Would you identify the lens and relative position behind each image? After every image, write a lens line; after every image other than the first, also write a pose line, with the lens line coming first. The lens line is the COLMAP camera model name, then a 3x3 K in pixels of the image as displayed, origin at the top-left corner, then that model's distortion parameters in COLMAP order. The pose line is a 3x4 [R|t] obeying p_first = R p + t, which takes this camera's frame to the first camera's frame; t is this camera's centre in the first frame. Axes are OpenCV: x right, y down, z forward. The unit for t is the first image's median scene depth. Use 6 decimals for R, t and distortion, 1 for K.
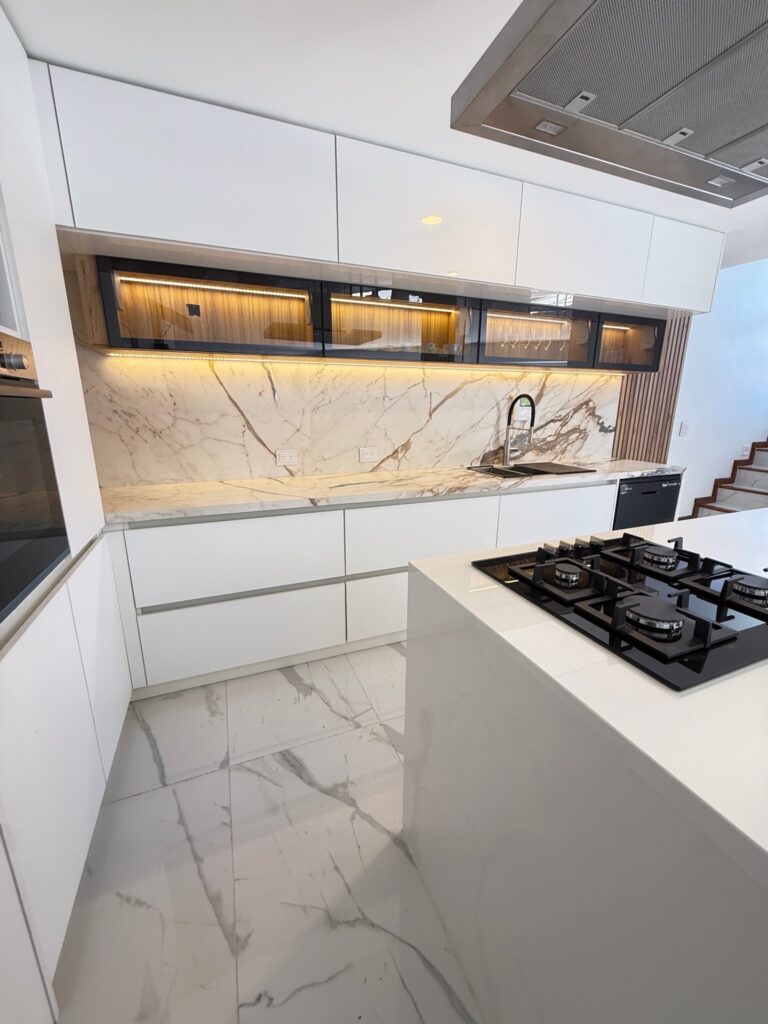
lens RADIAL K [[407.1, 0, 384.0], [0, 407.1, 512.0], [0, 0, 1]] dist [-0.000500, 0.000320]
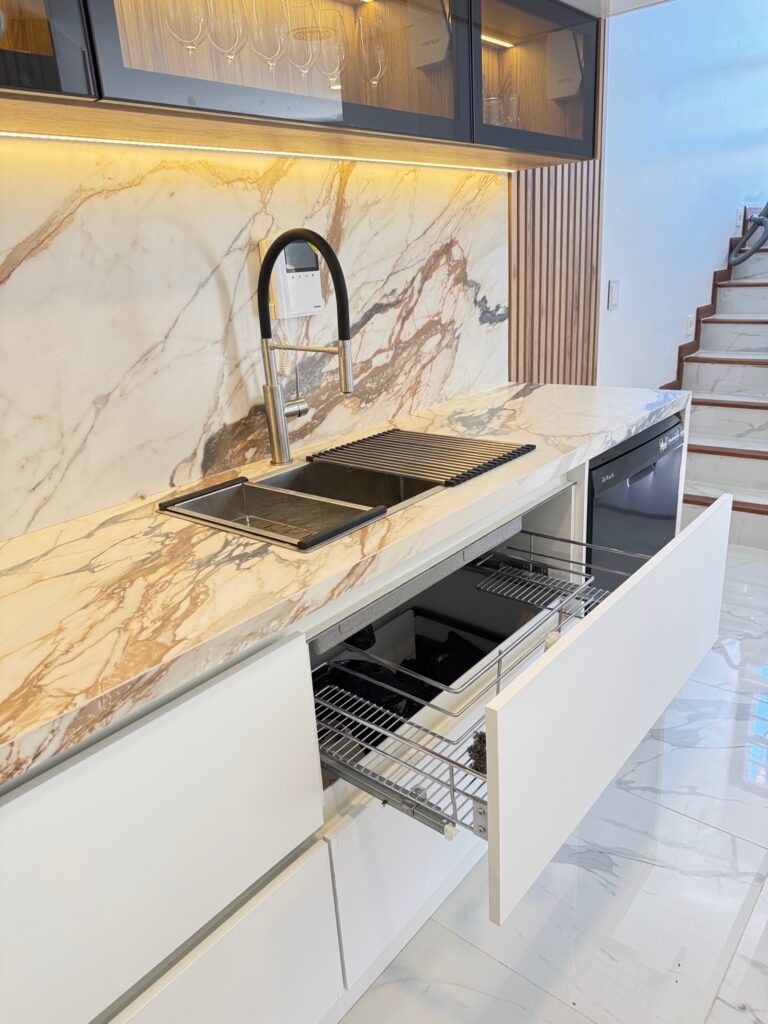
lens RADIAL K [[721.4, 0, 383.4], [0, 721.4, 528.1], [0, 0, 1]] dist [0.049990, -0.001712]
pose [[0.881317, -0.216980, 0.419761, 0.118509], [0.180106, 0.975529, 0.126118, -0.122063], [-0.436854, -0.035549, 0.898830, 0.447825]]
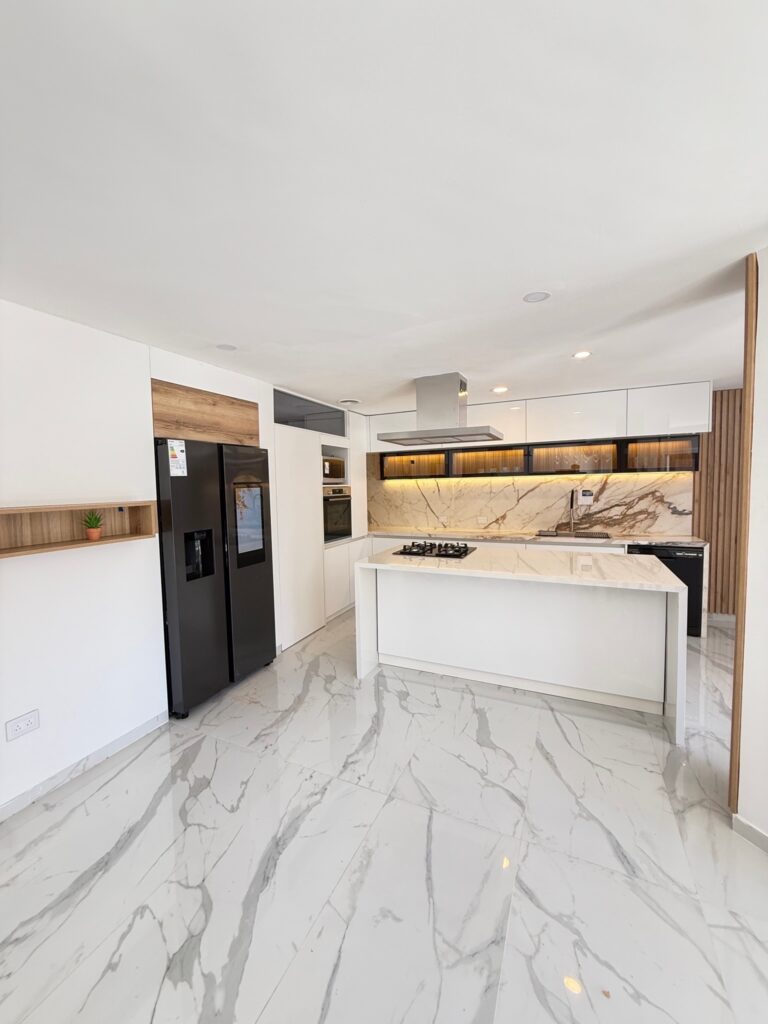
lens RADIAL K [[407.1, 0, 384.0], [0, 407.1, 512.0], [0, 0, 1]] dist [-0.000500, 0.000320]
pose [[0.683003, 0.034779, -0.729587, 0.956596], [-0.161699, 0.981281, -0.104597, 0.093356], [0.712292, 0.189413, 0.675842, -0.614435]]
